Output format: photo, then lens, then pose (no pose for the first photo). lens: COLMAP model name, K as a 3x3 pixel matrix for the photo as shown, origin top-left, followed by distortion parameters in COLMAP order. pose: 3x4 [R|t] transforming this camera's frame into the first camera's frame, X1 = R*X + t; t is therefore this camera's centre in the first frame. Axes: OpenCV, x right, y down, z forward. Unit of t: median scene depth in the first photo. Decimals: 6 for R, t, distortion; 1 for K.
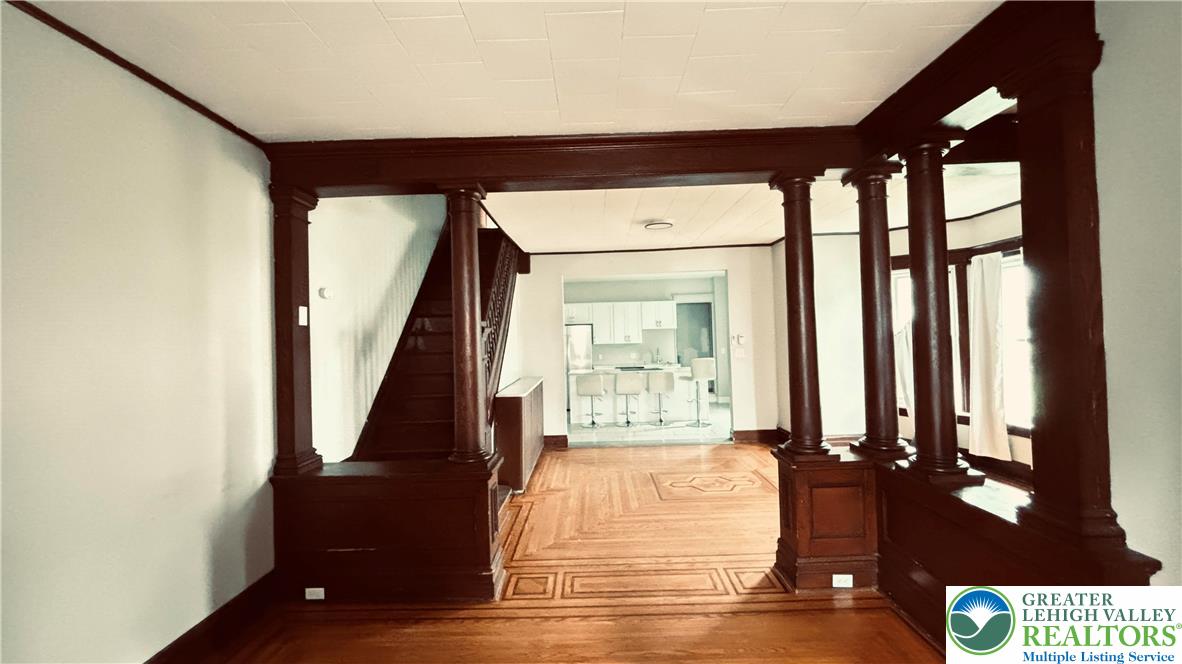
lens RADIAL K [[474.0, 0, 586.1], [0, 474.0, 329.8], [0, 0, 1]] dist [-0.002182, -0.000457]
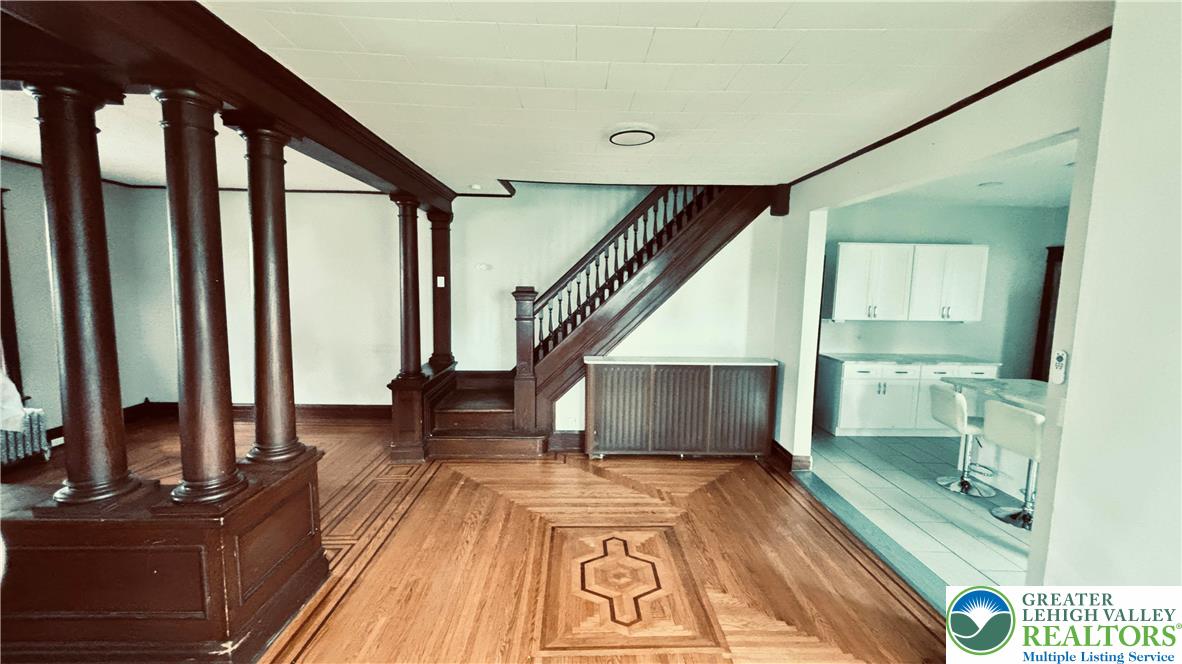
lens RADIAL K [[474.0, 0, 587.5], [0, 474.0, 330.8], [0, 0, 1]] dist [-0.002182, -0.000457]
pose [[0.046183, 0.135393, -0.989715, 0.754873], [-0.007972, 0.990791, 0.135168, -0.051614], [0.998901, 0.001648, 0.046837, 0.875678]]
